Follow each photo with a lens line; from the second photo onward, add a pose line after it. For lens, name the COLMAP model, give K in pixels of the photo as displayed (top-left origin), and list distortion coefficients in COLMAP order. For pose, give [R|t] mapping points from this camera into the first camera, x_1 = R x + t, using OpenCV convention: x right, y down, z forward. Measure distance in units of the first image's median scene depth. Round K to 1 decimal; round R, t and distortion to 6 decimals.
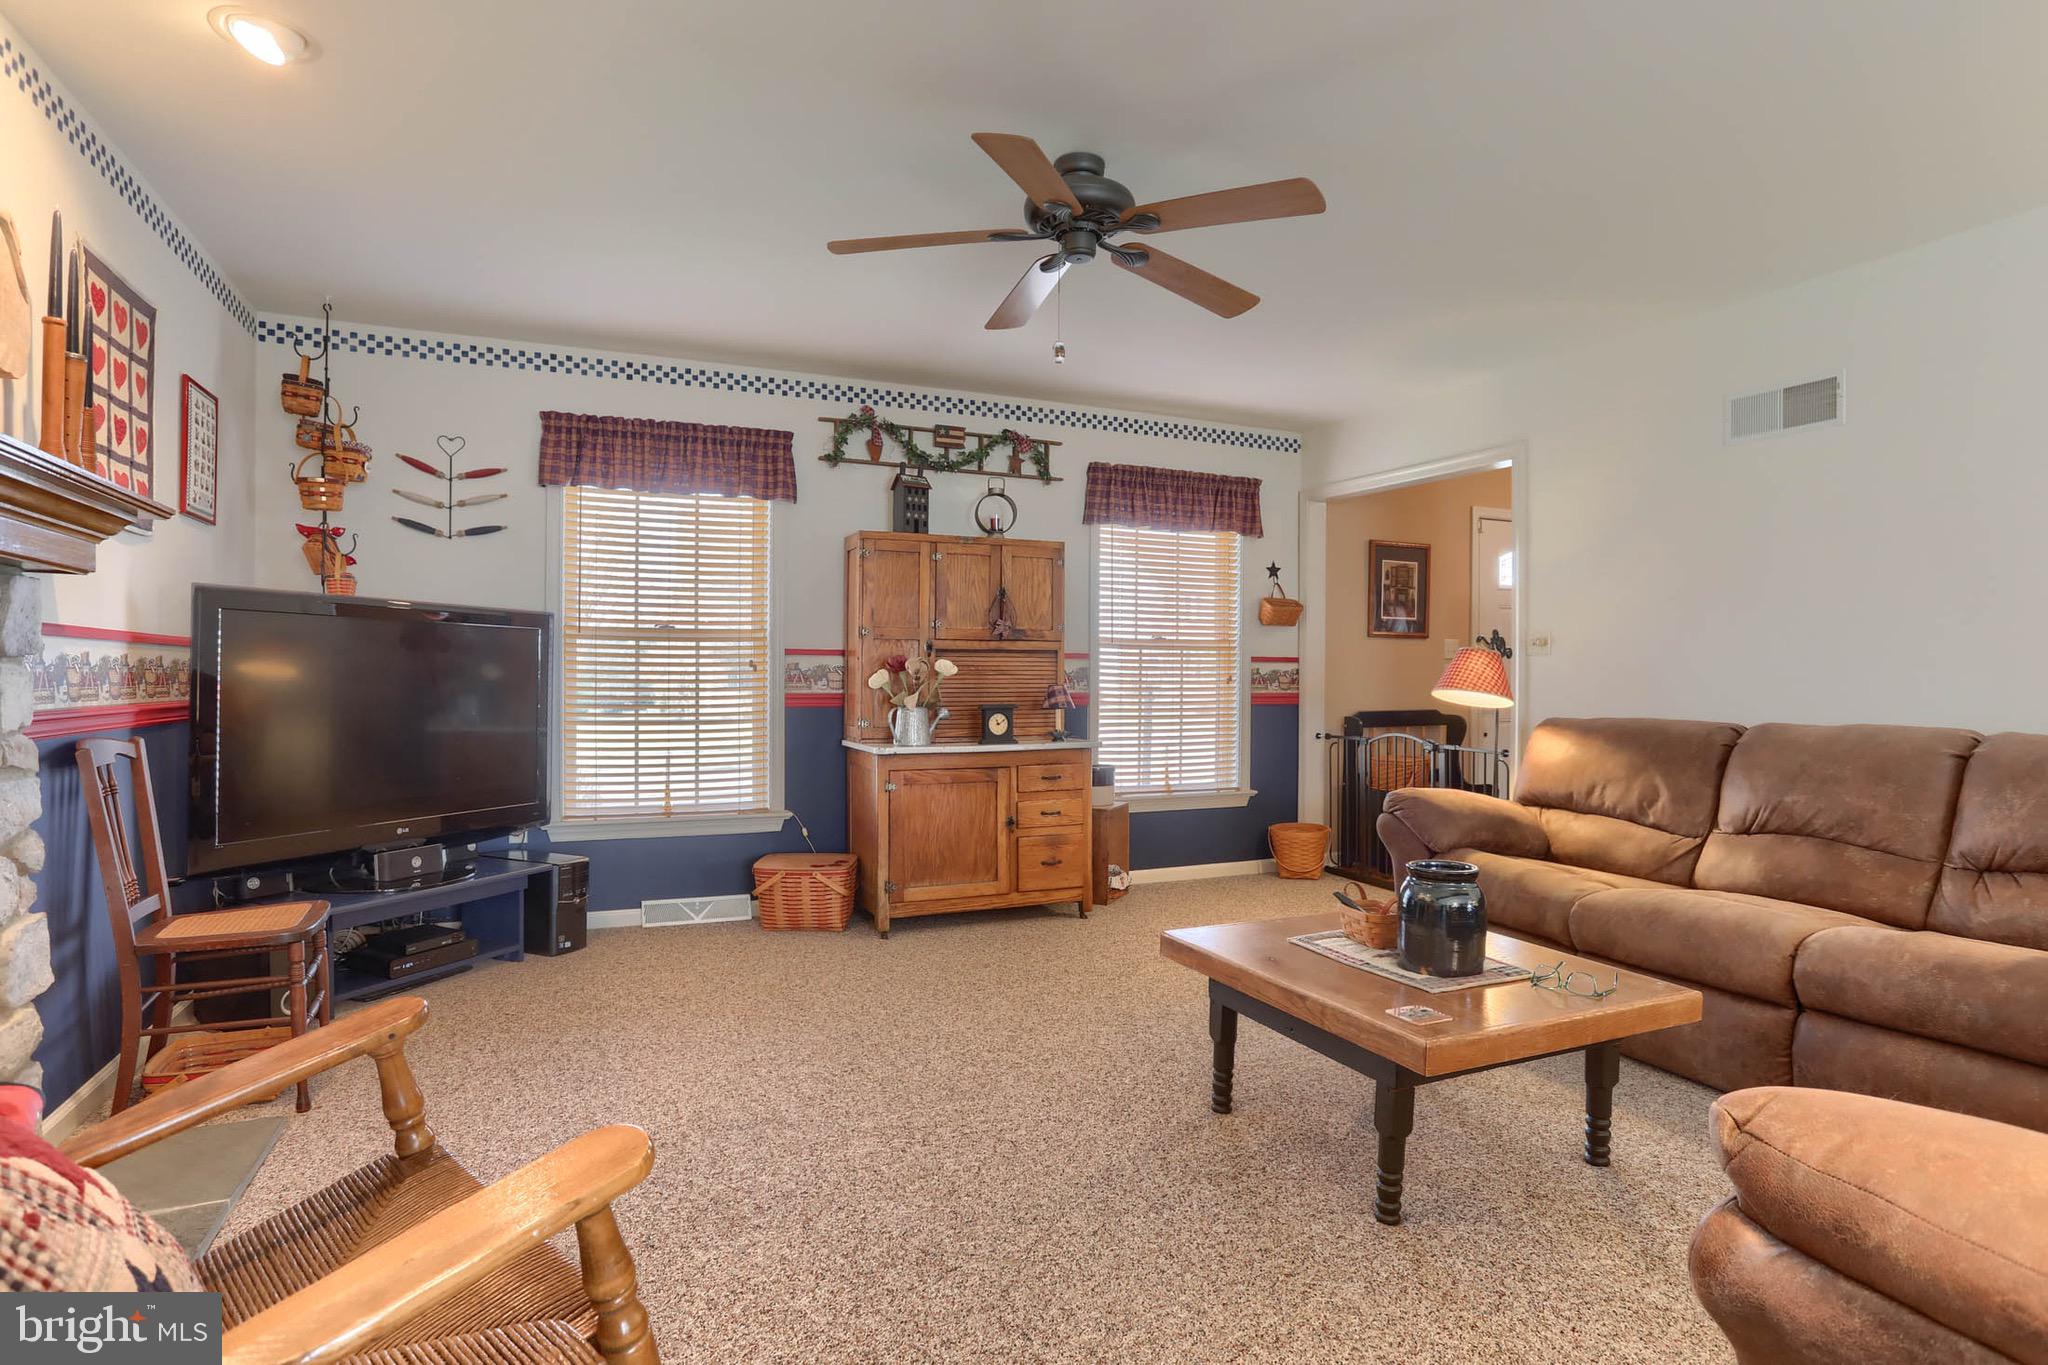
lens RADIAL K [[1071.9, 0, 1024.0], [0, 1071.9, 682.5], [0, 0, 1]] dist [-0.057240, 0.049281]
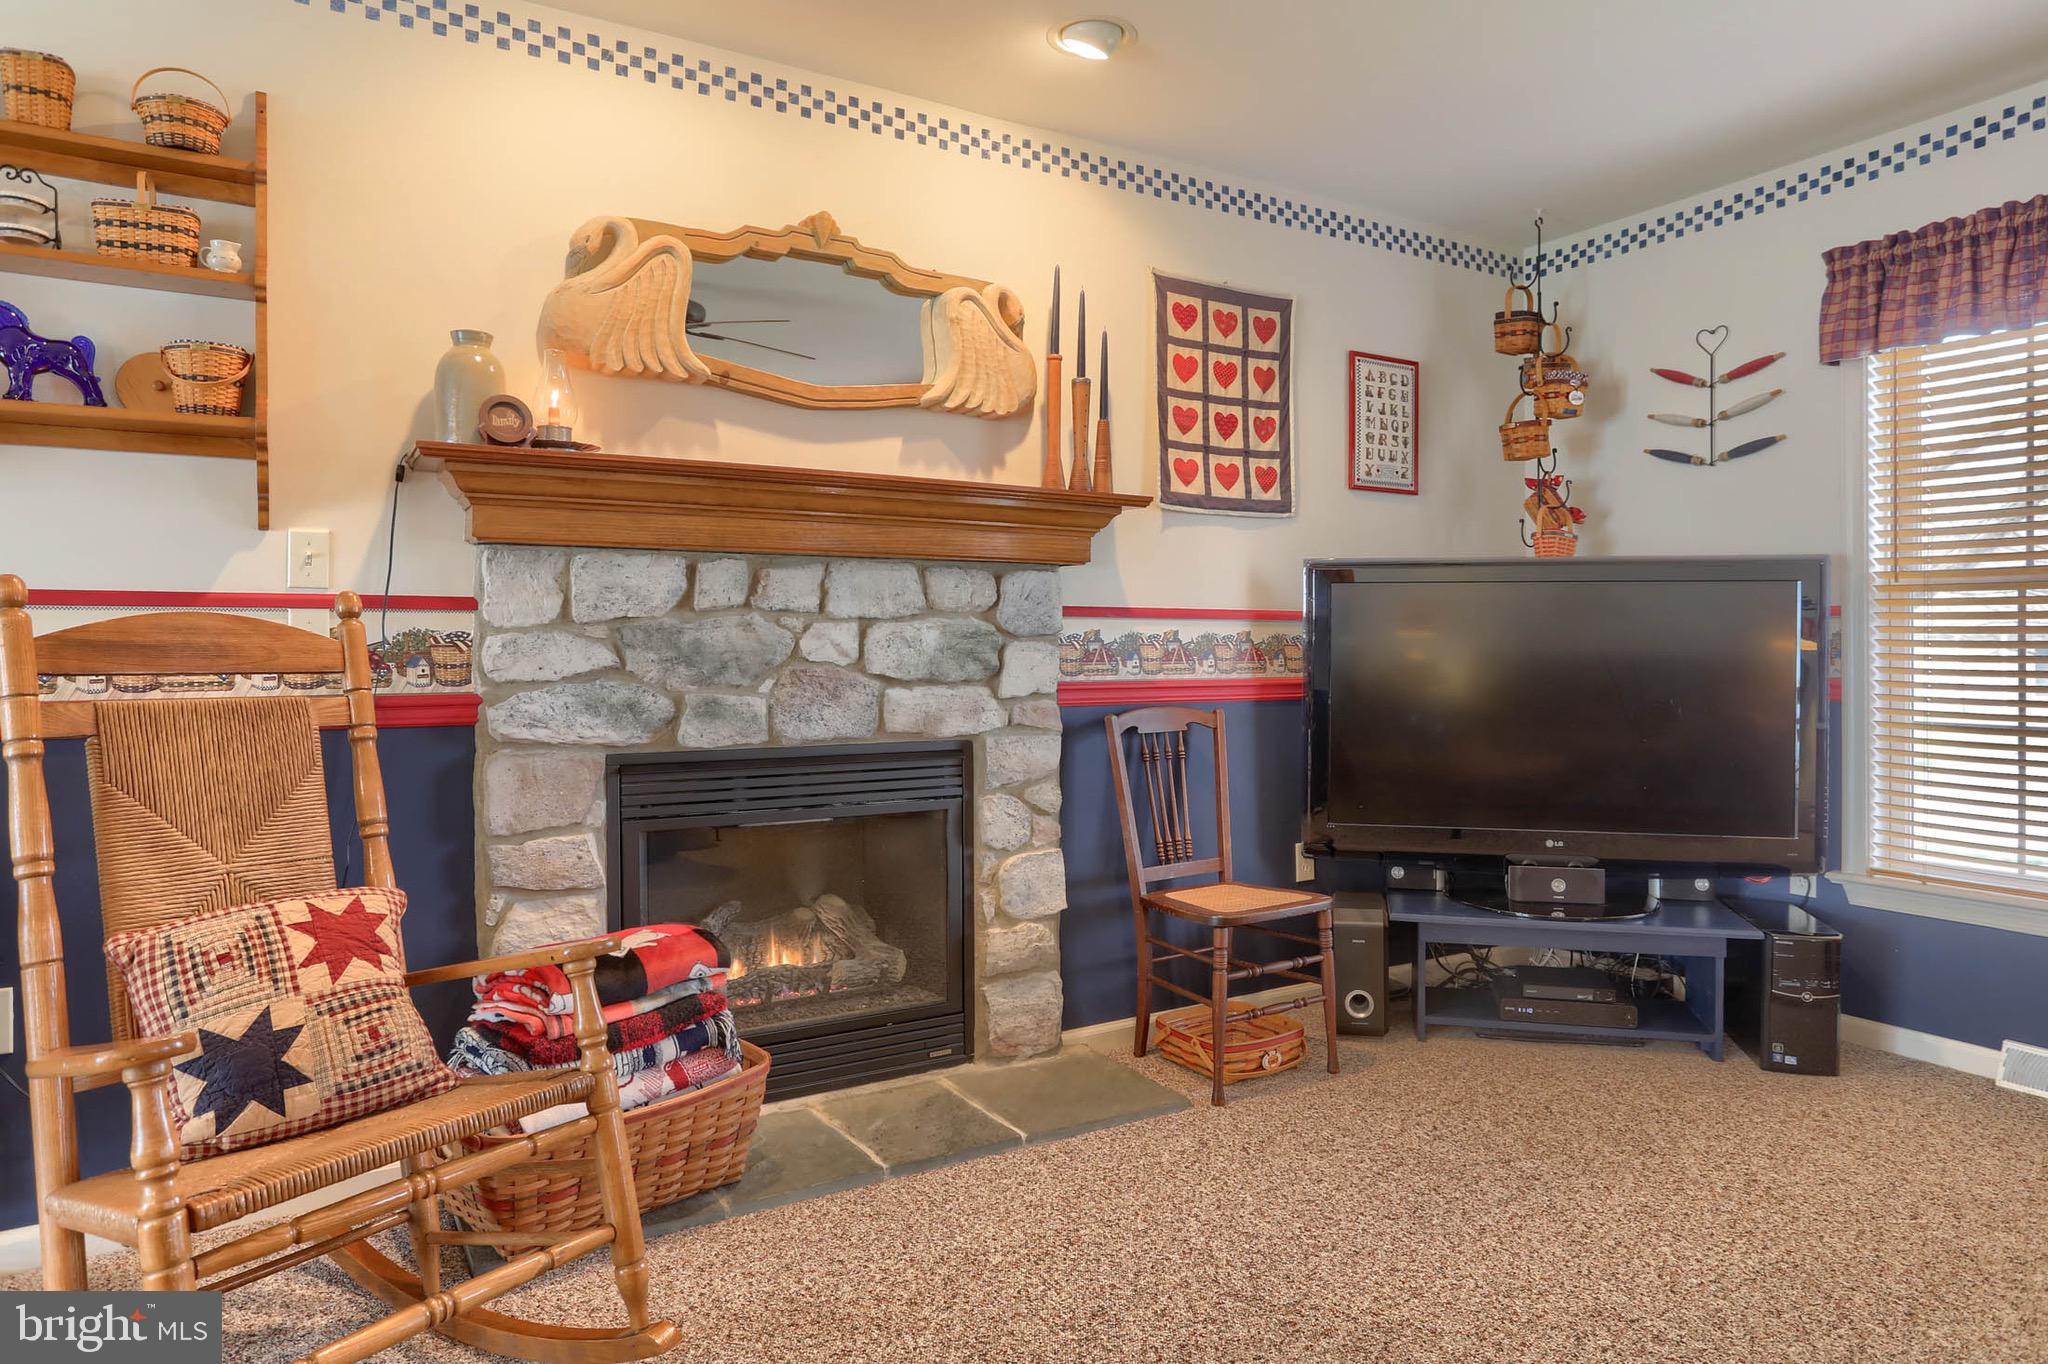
lens RADIAL K [[1259.5, 0, 1026.4], [0, 1259.5, 642.5], [0, 0, 1]] dist [-0.052643, 0.047914]
pose [[0.124902, -0.008959, -0.992129, 0.242408], [-0.003906, 0.999947, -0.009521, -0.001726], [0.992161, 0.005065, 0.124860, 0.385409]]
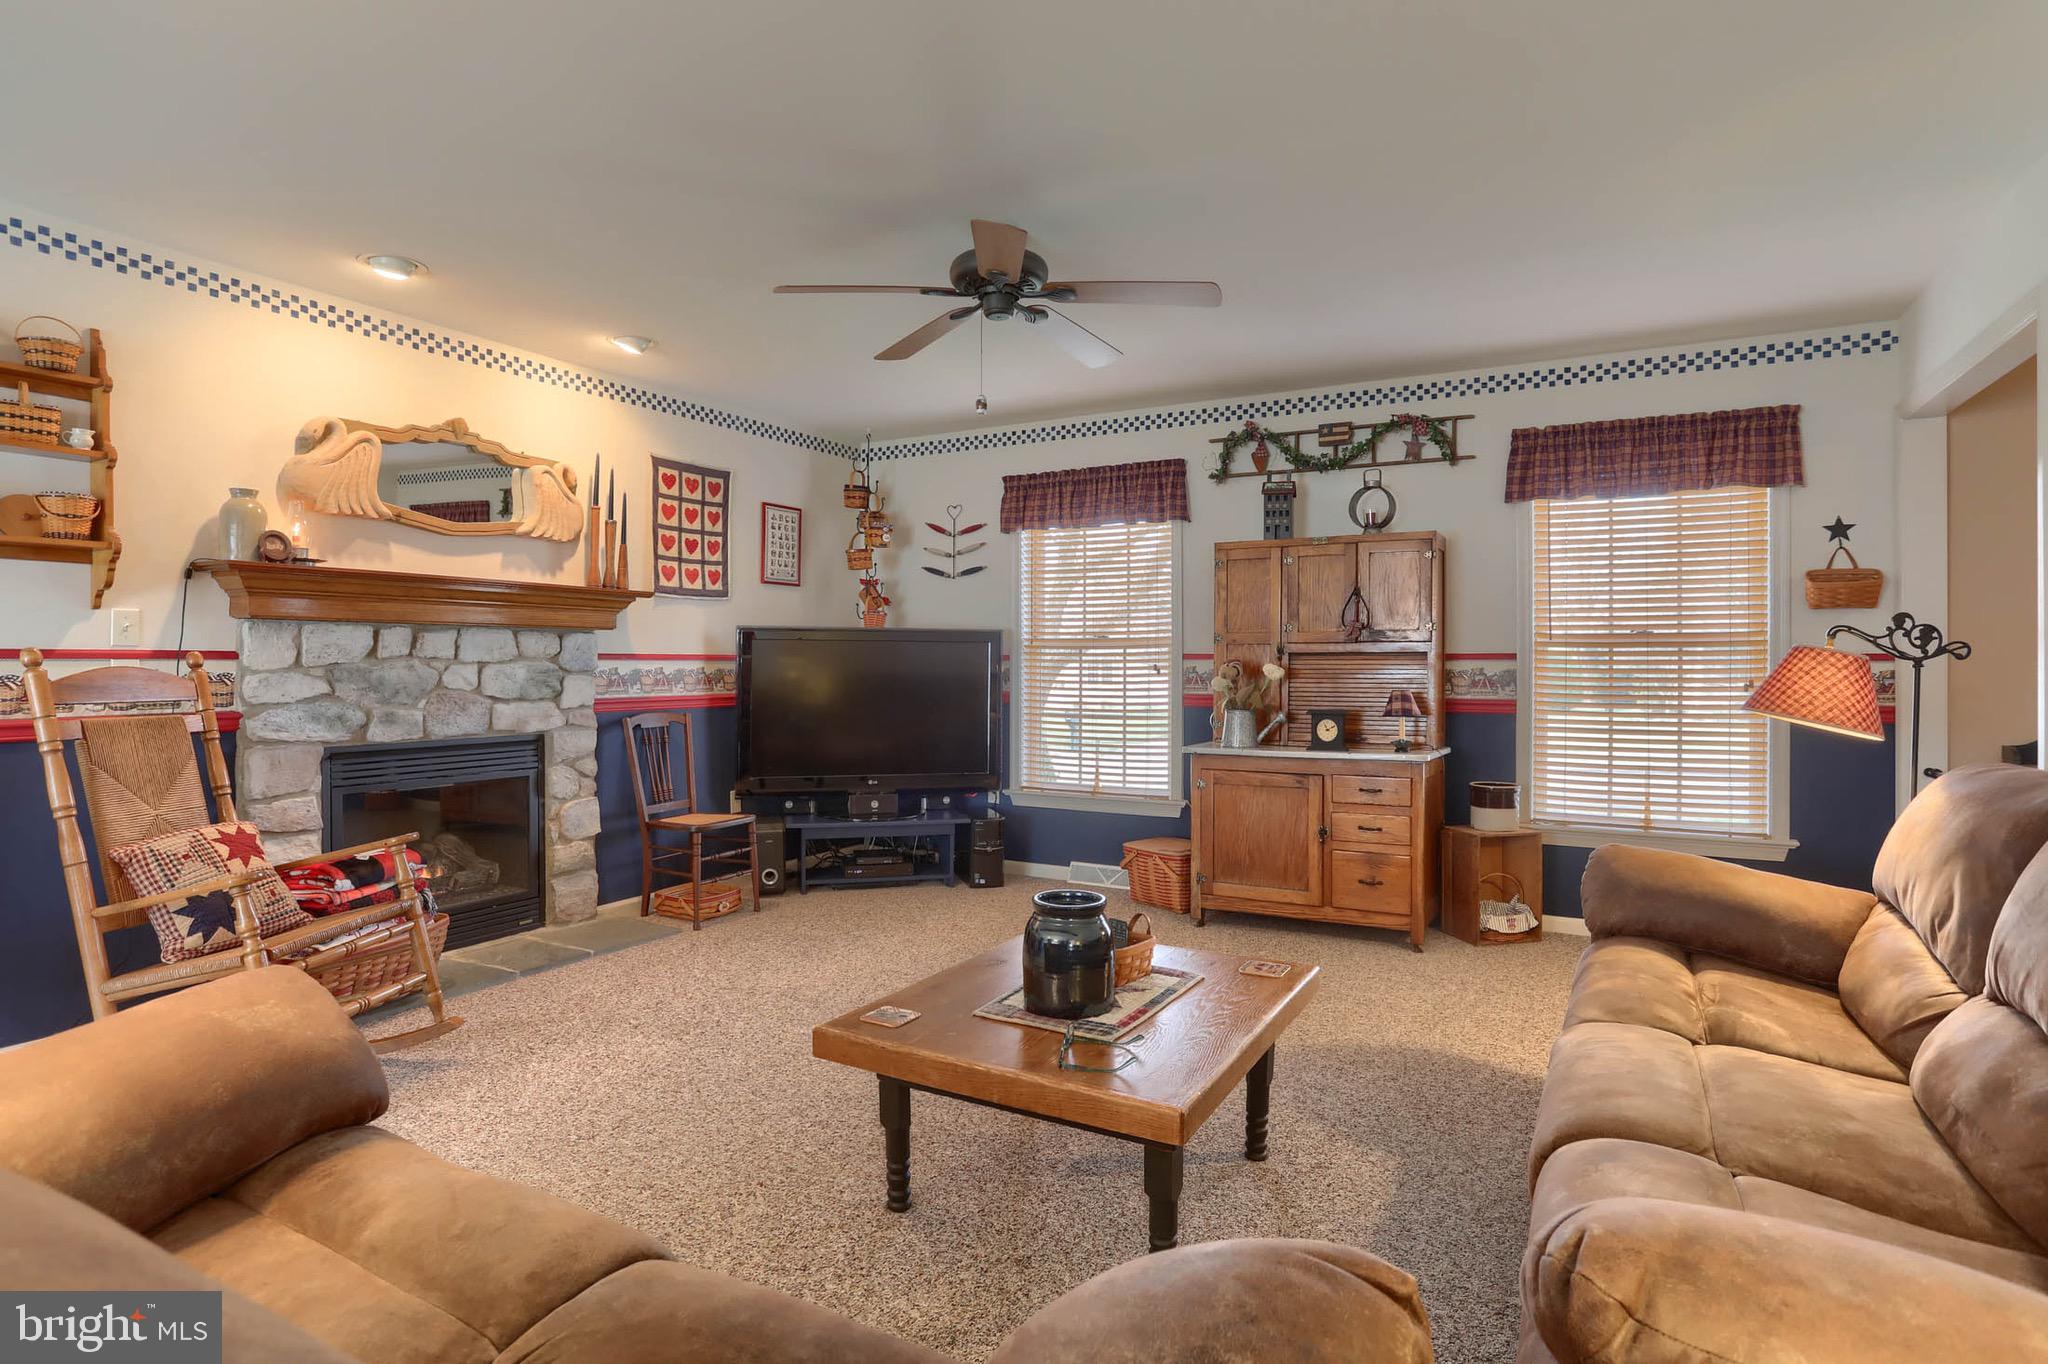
lens RADIAL K [[1065.6, 0, 1026.2], [0, 1065.6, 662.6], [0, 0, 1]] dist [-0.057366, 0.033347]
pose [[0.604625, -0.003587, -0.796502, 0.586448], [-0.003439, 0.999969, -0.007114, -0.014626], [0.796503, 0.007041, 0.604594, 0.212303]]
